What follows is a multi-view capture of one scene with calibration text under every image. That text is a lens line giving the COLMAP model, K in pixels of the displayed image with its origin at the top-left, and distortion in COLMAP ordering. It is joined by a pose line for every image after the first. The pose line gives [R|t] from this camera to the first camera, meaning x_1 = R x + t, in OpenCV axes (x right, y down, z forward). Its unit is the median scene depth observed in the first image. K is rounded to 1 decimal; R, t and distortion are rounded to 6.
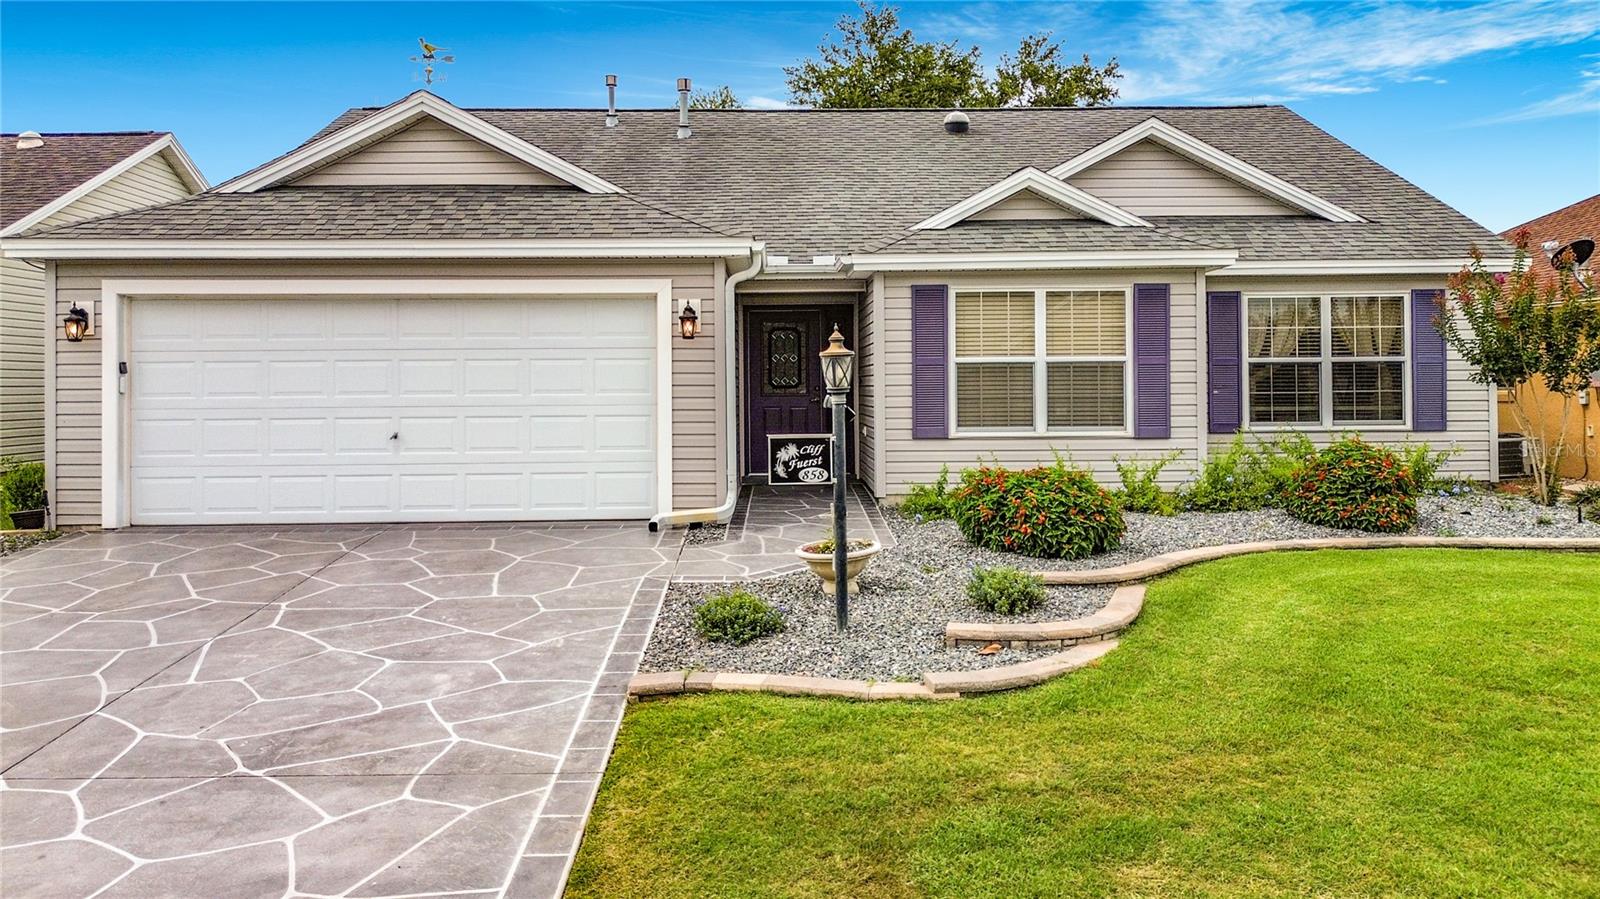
lens RADIAL K [[1162.0, 0, 807.5], [0, 1162.0, 404.1], [0, 0, 1]] dist [0.053043, -0.000725]
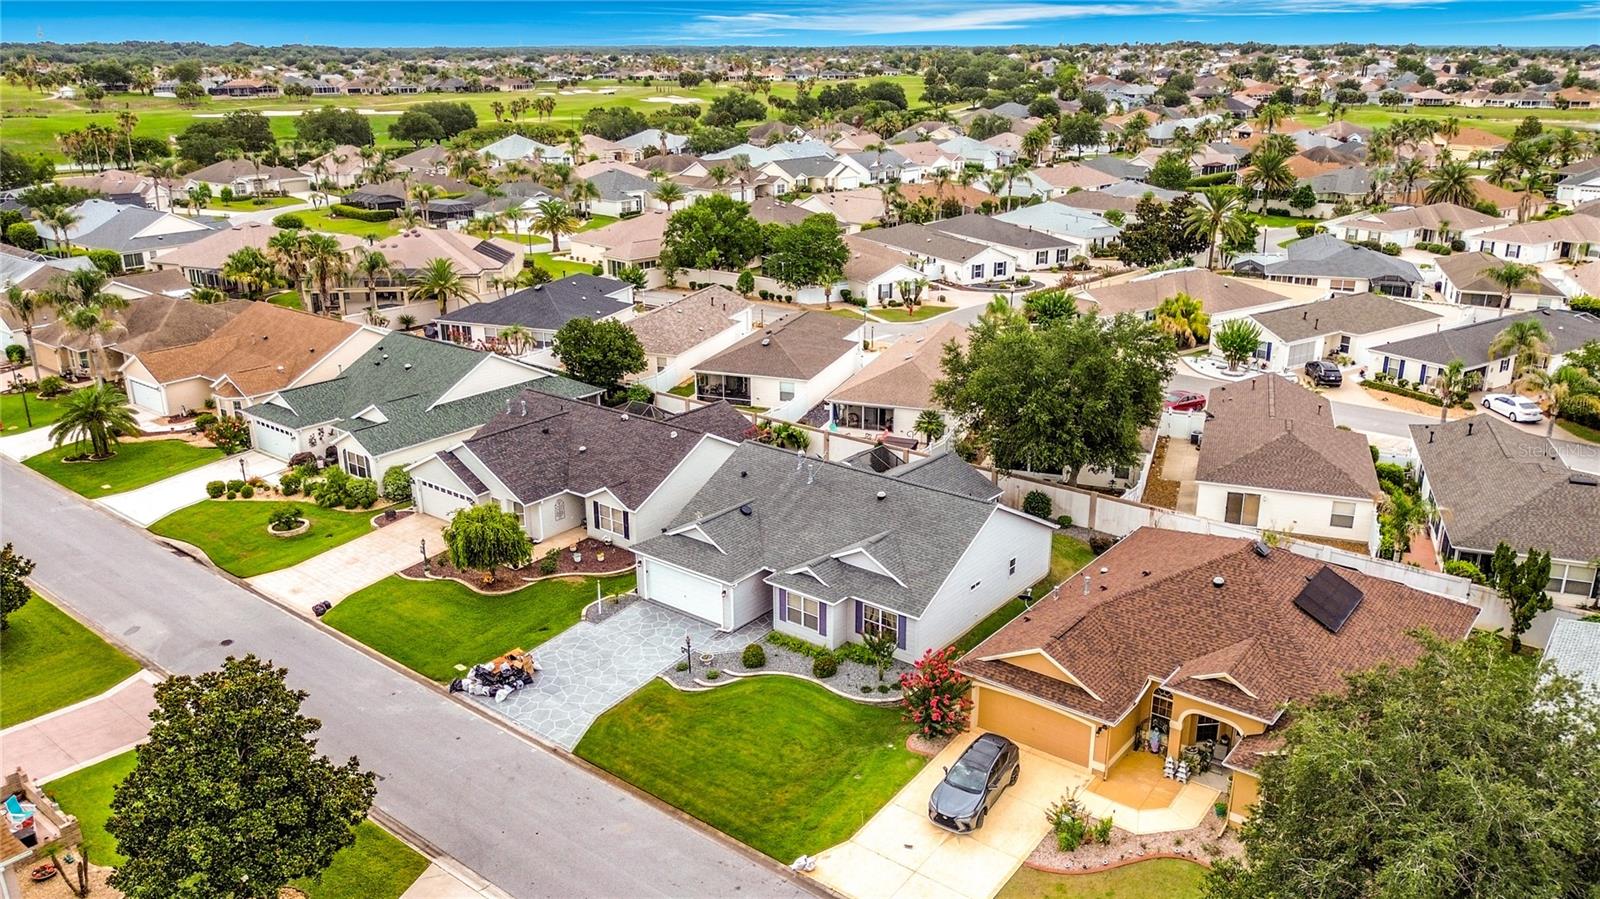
lens RADIAL K [[1173.8, 0, 800.0], [0, 1173.8, 449.5], [0, 0, 1]] dist [0.030955, -0.088305]
pose [[0.769467, 0.213173, -0.602061, 2.734699], [-0.012037, 0.947328, 0.320037, -2.032581], [0.638573, -0.239011, 0.731504, -2.076564]]
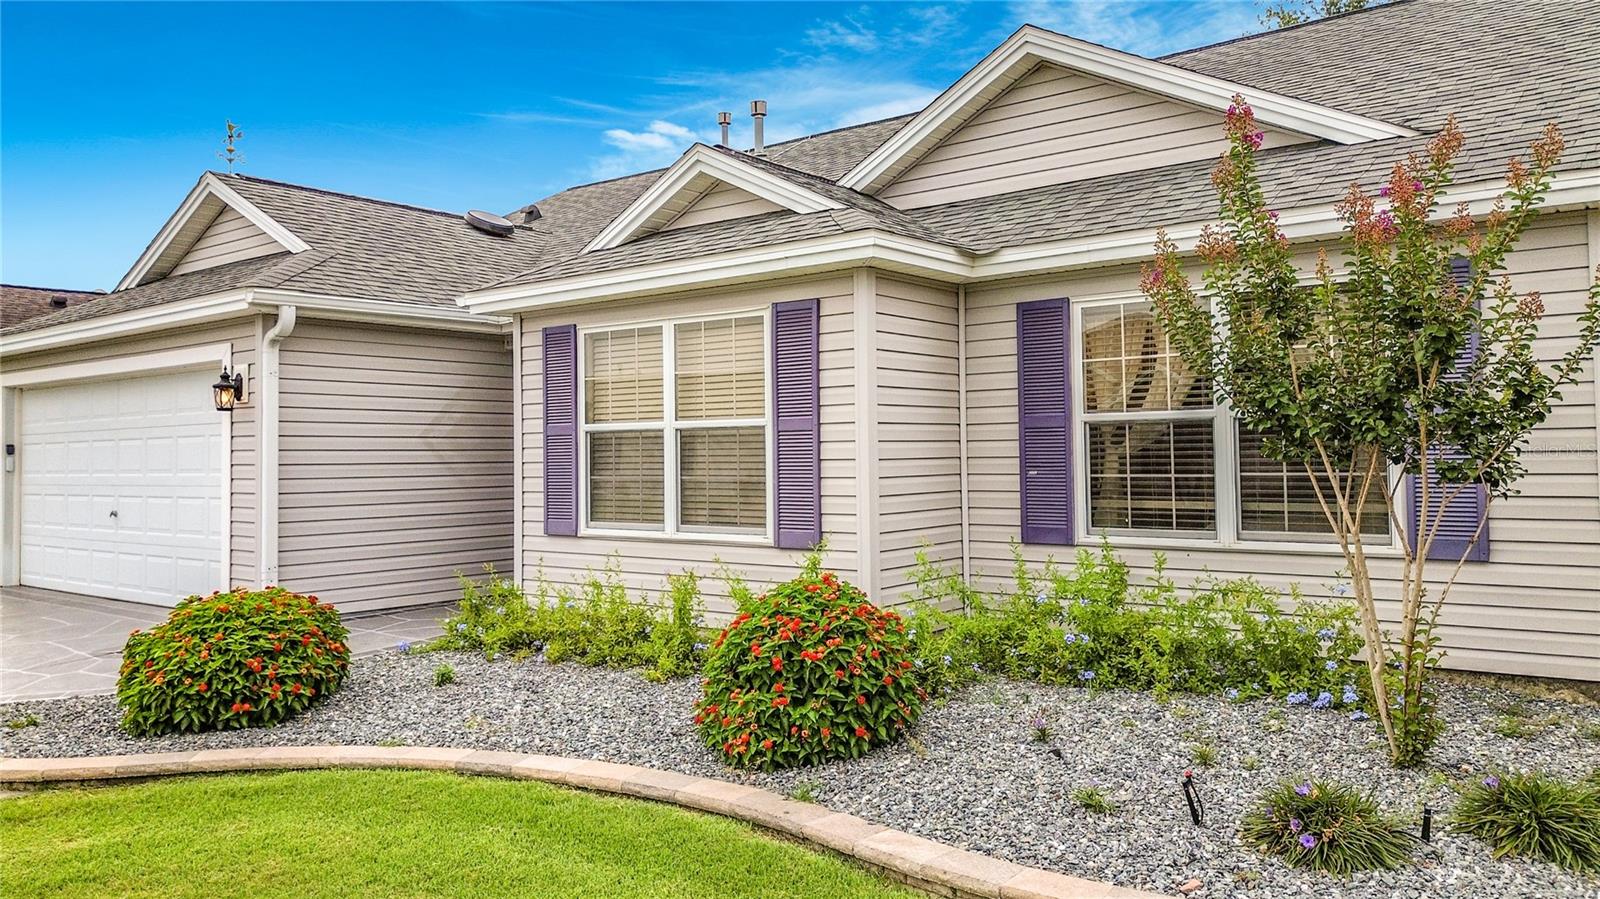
lens RADIAL K [[1181.4, 0, 800.0], [0, 1181.4, 449.5], [0, 0, 1]] dist [0.043181, -0.091104]
pose [[0.771168, -0.003351, -0.636623, 0.713084], [-0.002947, 0.999957, -0.008834, -0.018780], [0.636625, 0.008689, 0.771124, 0.530116]]
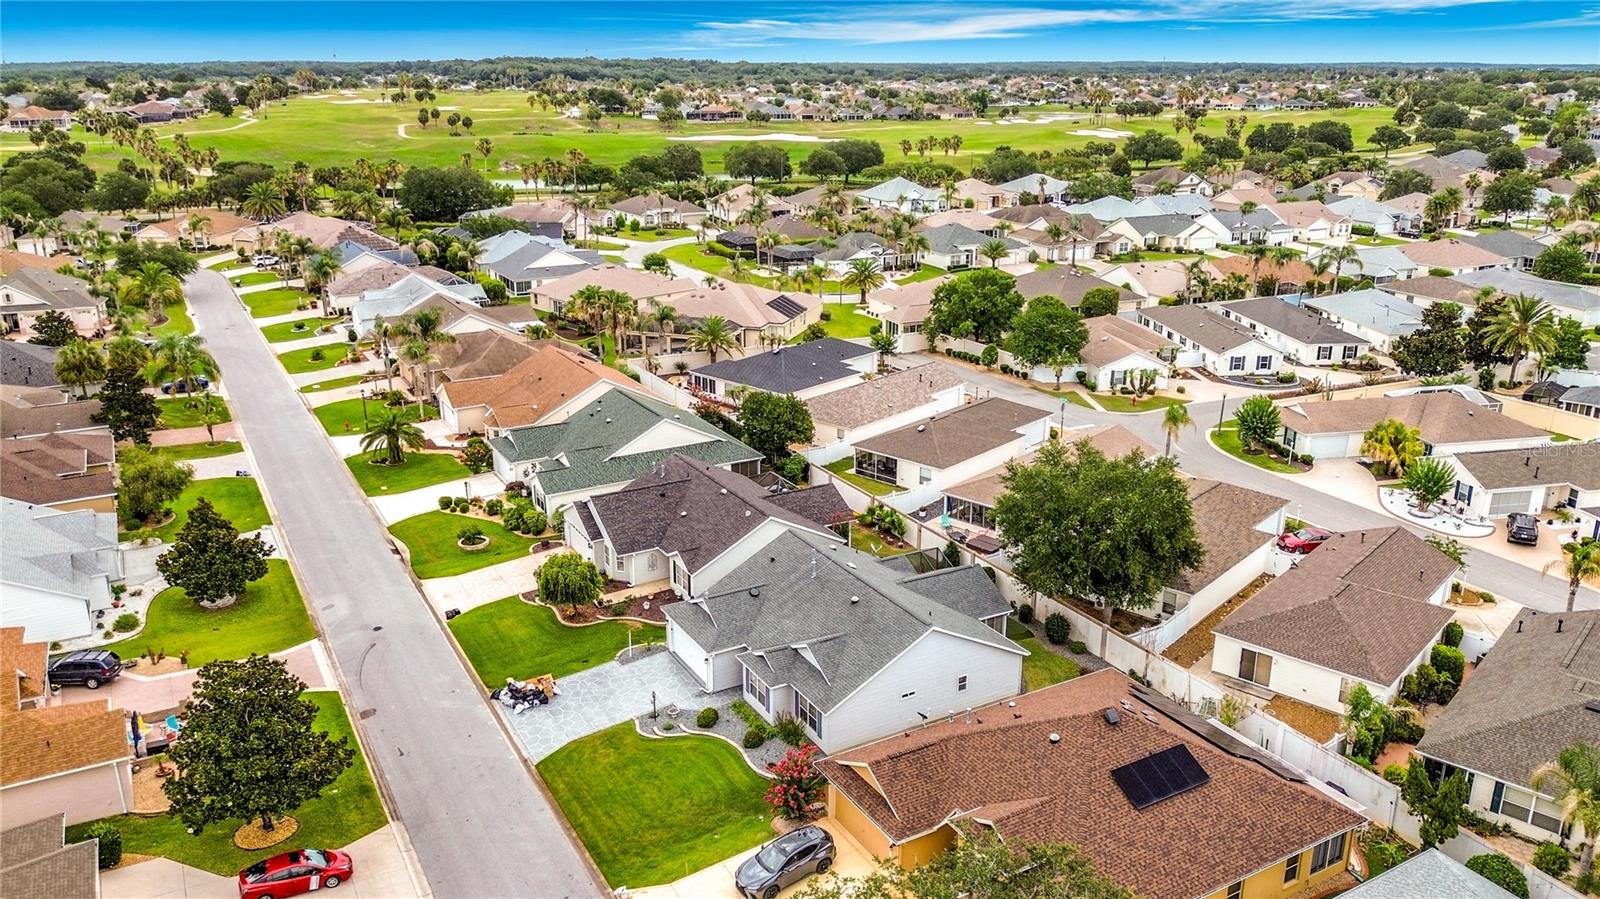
lens RADIAL K [[1166.5, 0, 800.0], [0, 1166.5, 449.5], [0, 0, 1]] dist [0.035862, -0.073663]
pose [[0.473513, 0.283836, -0.833800, 4.335320], [-0.015198, 0.949146, 0.314470, -2.687618], [0.880656, -0.136233, 0.453746, -1.026836]]
